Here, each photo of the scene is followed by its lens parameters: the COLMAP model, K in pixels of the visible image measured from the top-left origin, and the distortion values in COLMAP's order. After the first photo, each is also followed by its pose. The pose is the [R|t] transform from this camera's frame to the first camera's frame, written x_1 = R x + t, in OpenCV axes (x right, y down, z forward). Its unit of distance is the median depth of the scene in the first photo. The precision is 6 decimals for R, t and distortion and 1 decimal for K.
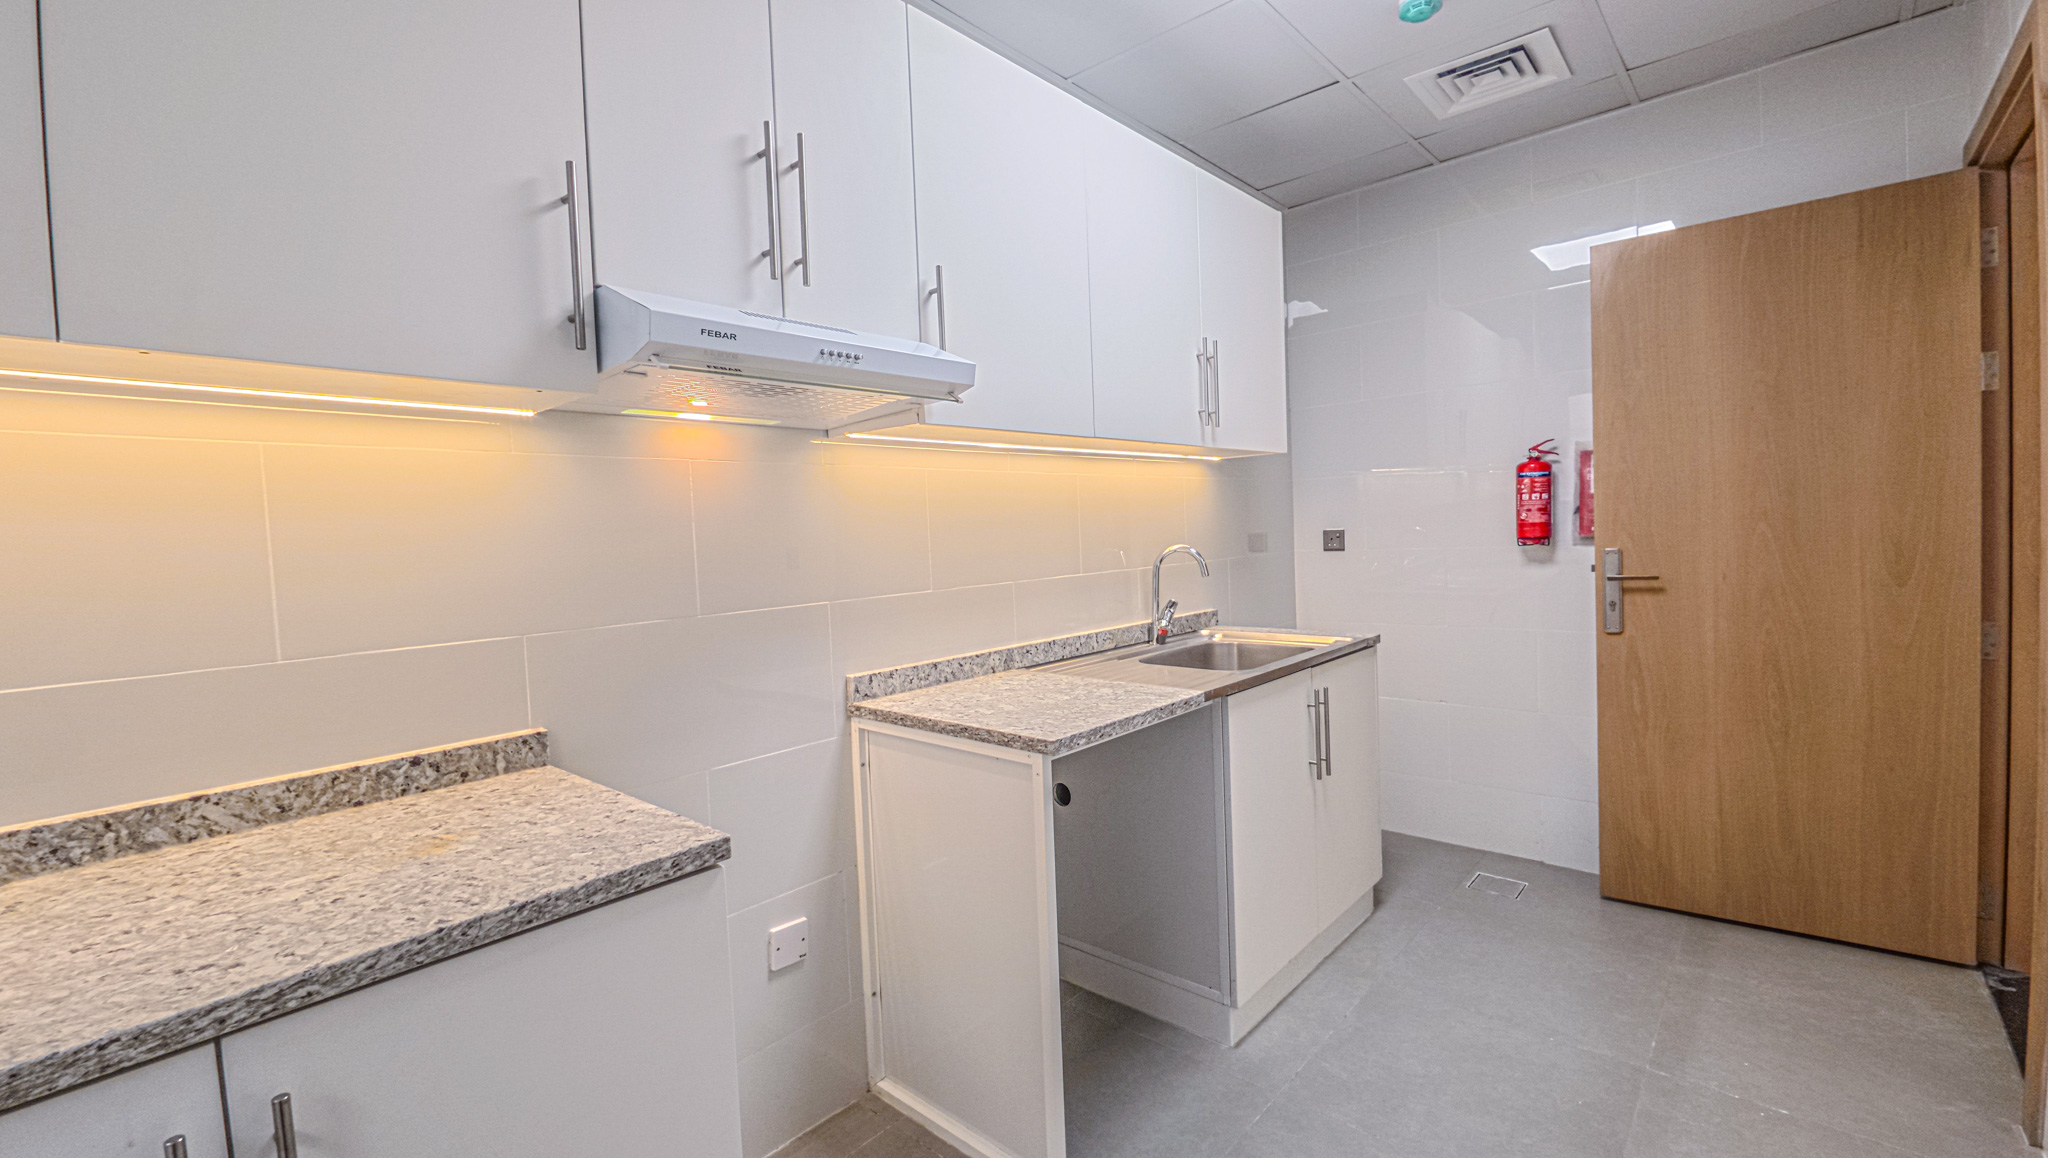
lens RADIAL K [[850.9, 0, 1035.6], [0, 850.9, 577.4], [0, 0, 1]] dist [0.016737, -0.001644]
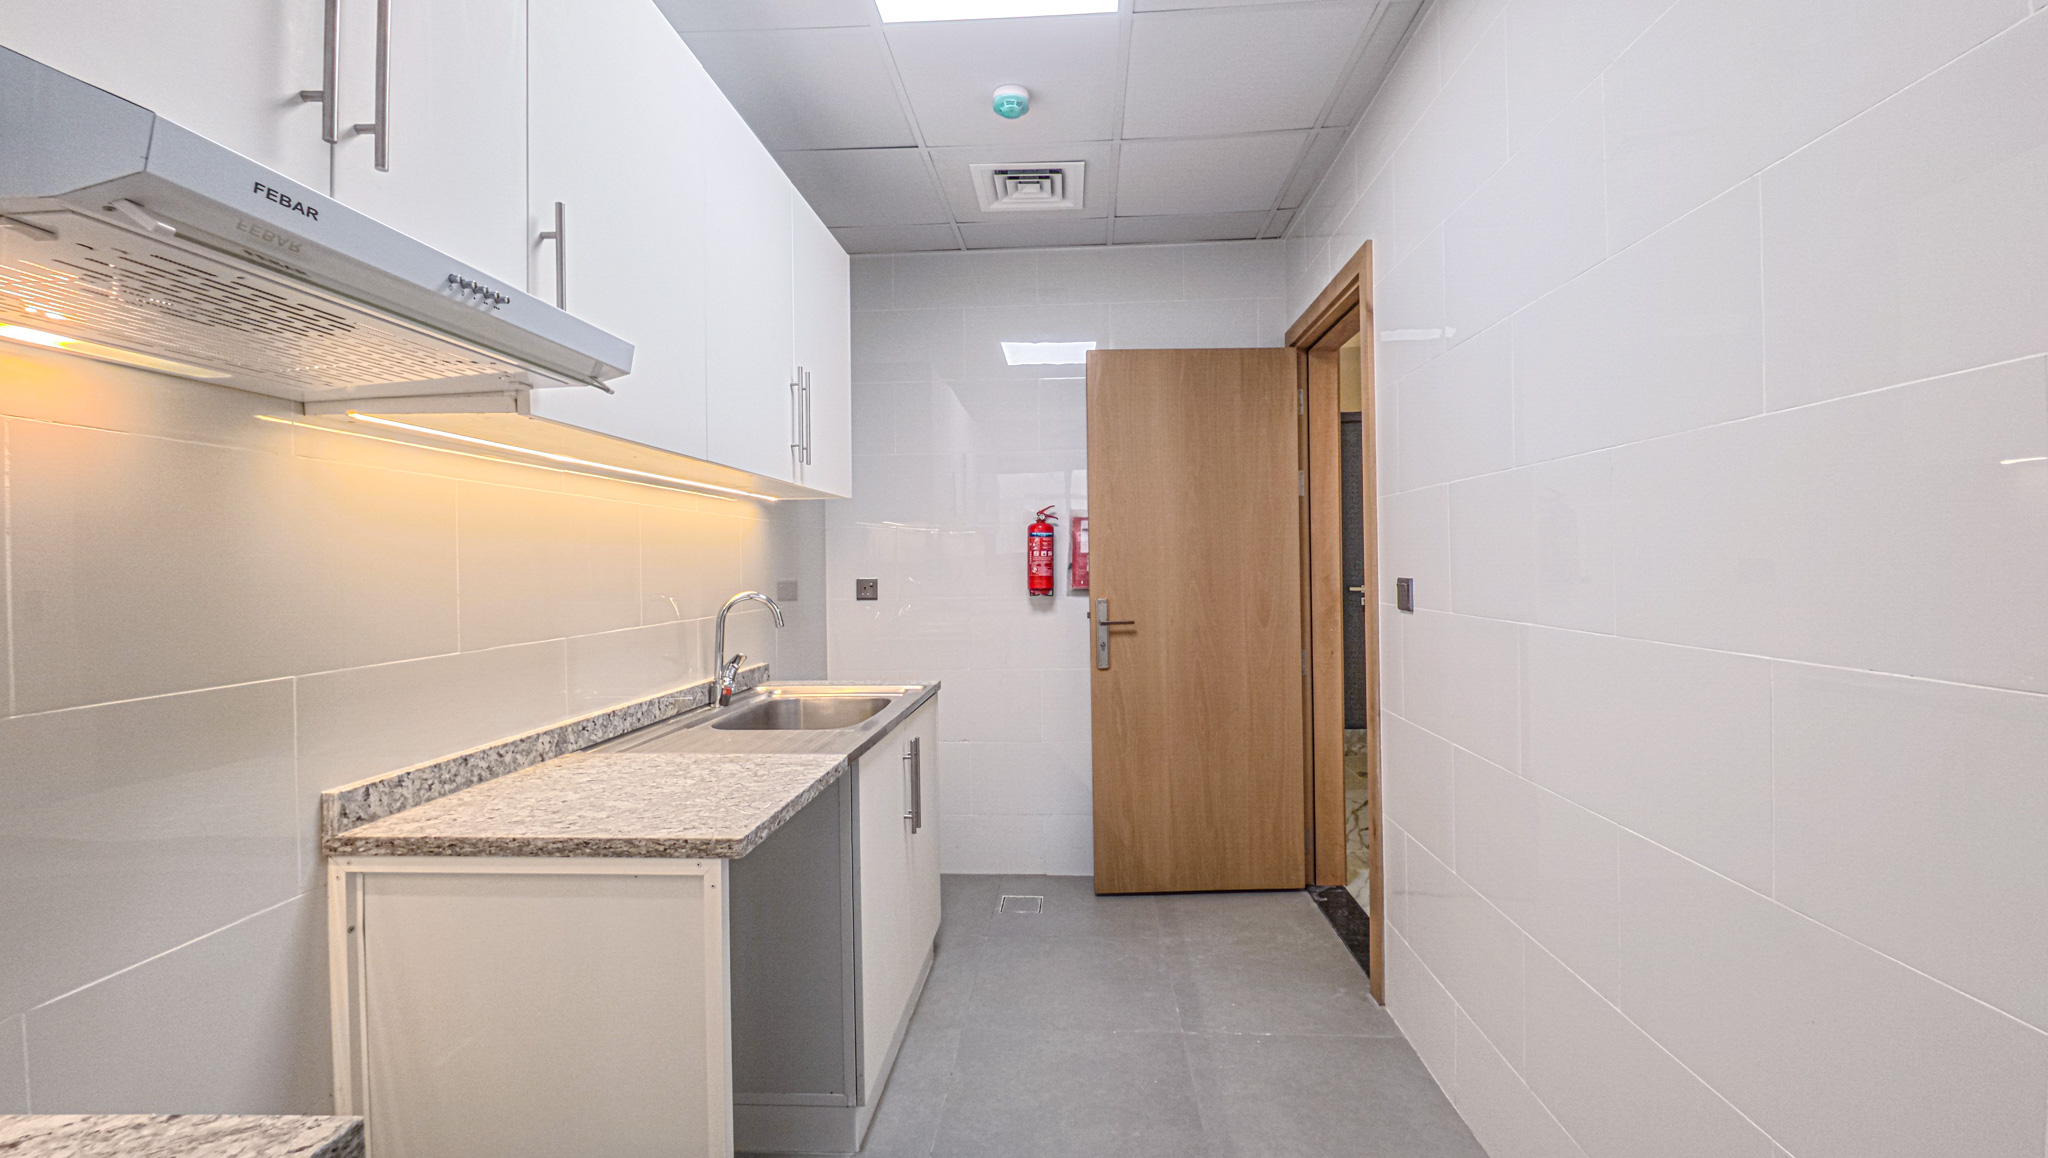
lens RADIAL K [[850.9, 0, 1044.0], [0, 850.9, 577.9], [0, 0, 1]] dist [0.016737, -0.001644]
pose [[0.785102, 0.021683, 0.618987, -0.158440], [0.014766, 0.998448, -0.053705, -0.000374], [-0.619191, 0.051304, 0.783563, 0.127008]]
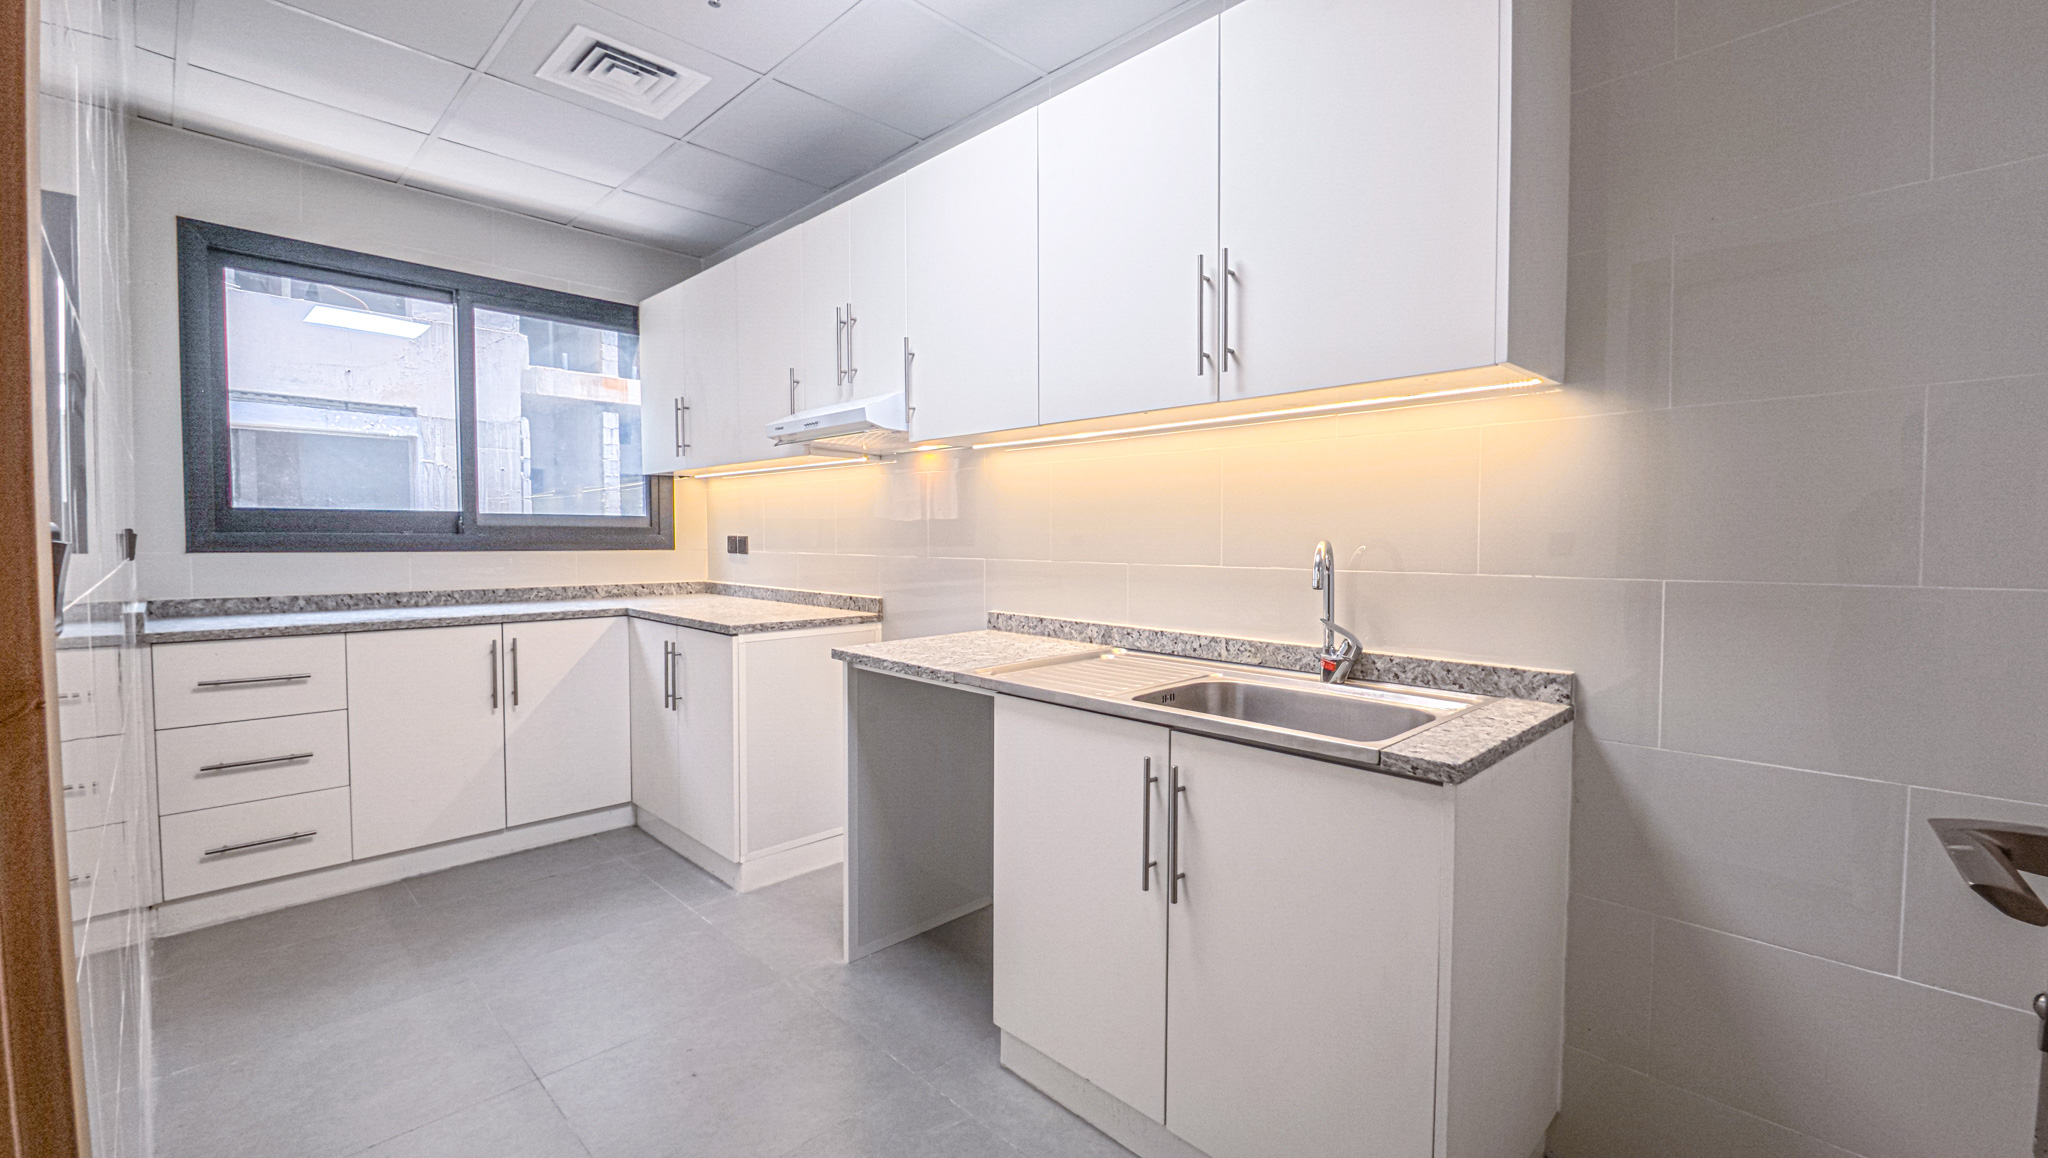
lens RADIAL K [[850.9, 0, 1042.8], [0, 850.9, 568.1], [0, 0, 1]] dist [0.016737, -0.001644]
pose [[-0.049821, 0.081421, -0.995434, 0.966129], [-0.058545, 0.994720, 0.084293, -0.067527], [0.997041, 0.062477, -0.044791, 0.907012]]
